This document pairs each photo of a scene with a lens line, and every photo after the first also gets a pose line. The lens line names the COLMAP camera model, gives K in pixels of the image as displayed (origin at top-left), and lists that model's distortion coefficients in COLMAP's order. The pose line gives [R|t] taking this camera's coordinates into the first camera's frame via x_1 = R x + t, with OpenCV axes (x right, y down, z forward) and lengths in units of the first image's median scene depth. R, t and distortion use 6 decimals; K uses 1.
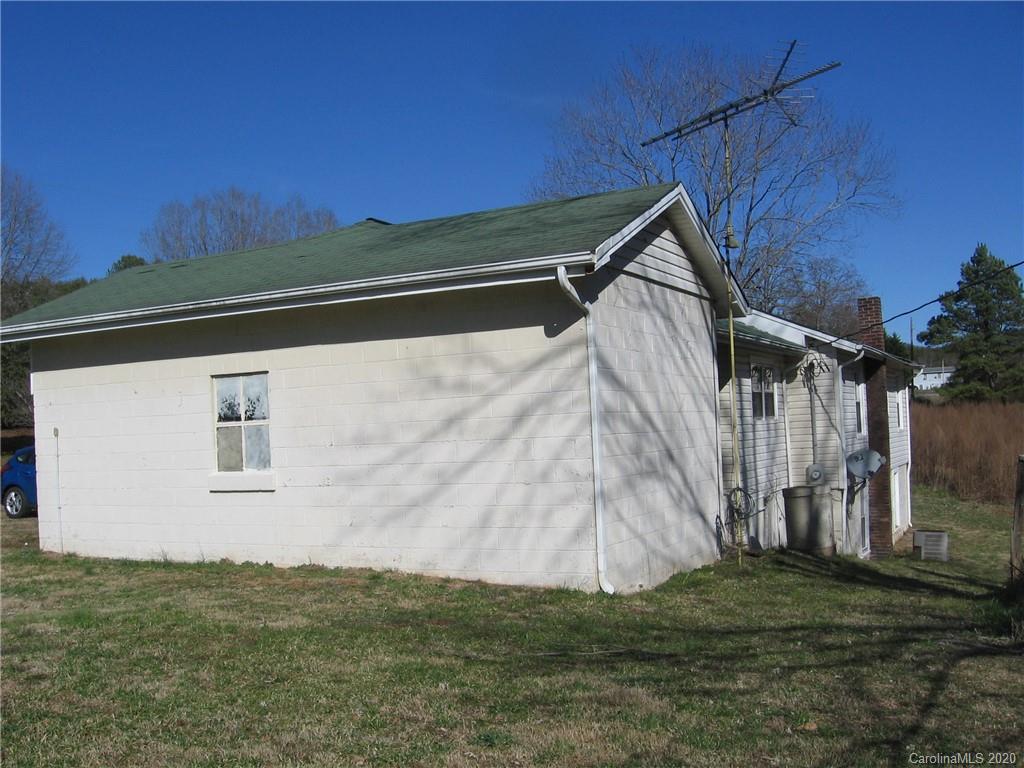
lens RADIAL K [[1062.8, 0, 512.0], [0, 1062.8, 384.0], [0, 0, 1]] dist [-0.123778, 0.006701]
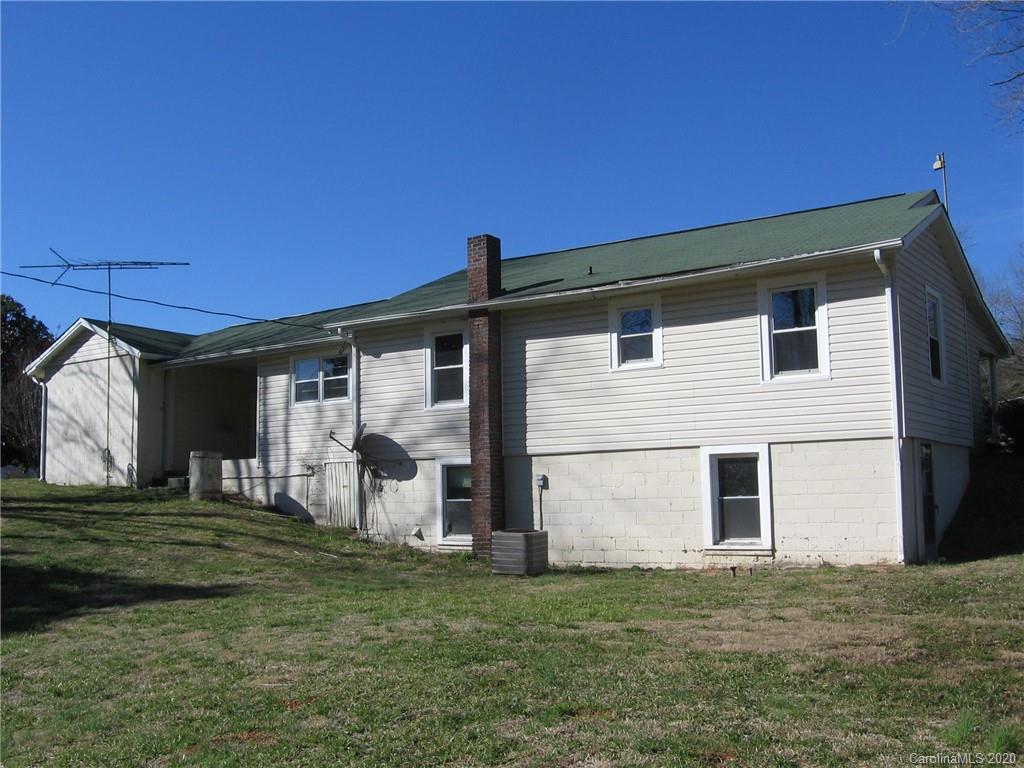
lens RADIAL K [[1062.8, 0, 512.0], [0, 1062.8, 384.0], [0, 0, 1]] dist [-0.123778, 0.006701]
pose [[-0.179958, -0.061650, -0.981741, 1.772669], [0.066000, 0.995028, -0.074582, 0.151831], [0.981458, -0.078216, -0.174994, 1.841868]]
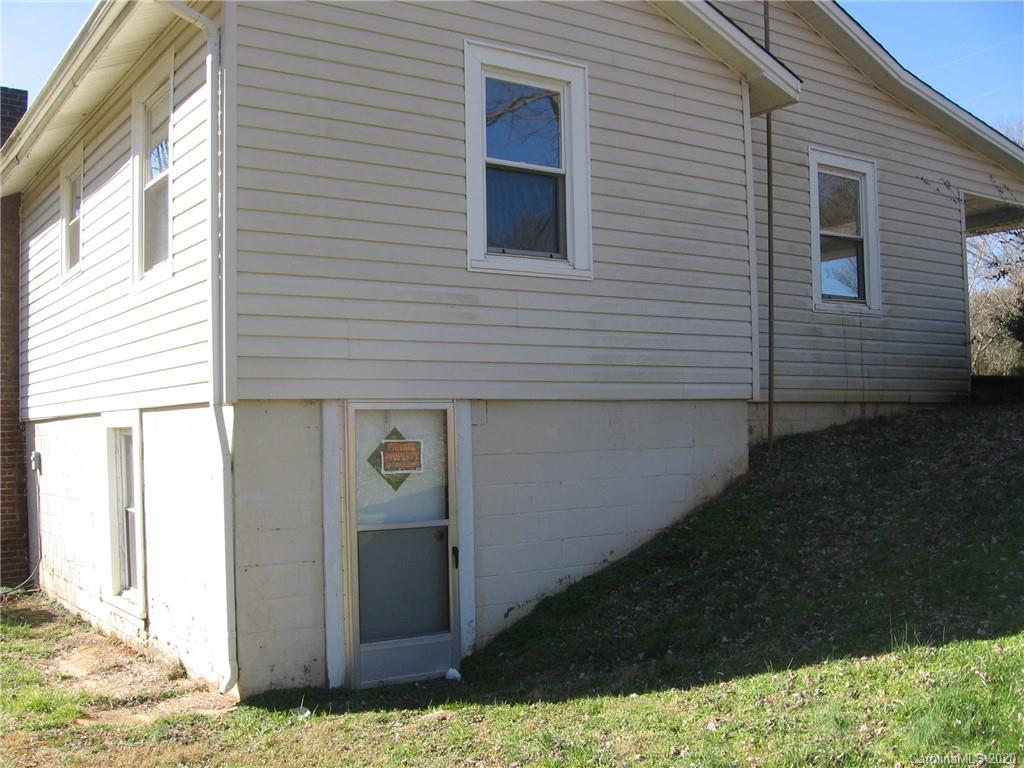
lens RADIAL K [[1062.8, 0, 512.0], [0, 1062.8, 384.0], [0, 0, 1]] dist [-0.123778, 0.006701]
pose [[-0.473847, 0.011922, -0.880526, 1.024100], [0.077803, 0.996565, -0.028375, 0.166218], [0.877163, -0.081953, -0.473147, 2.345878]]
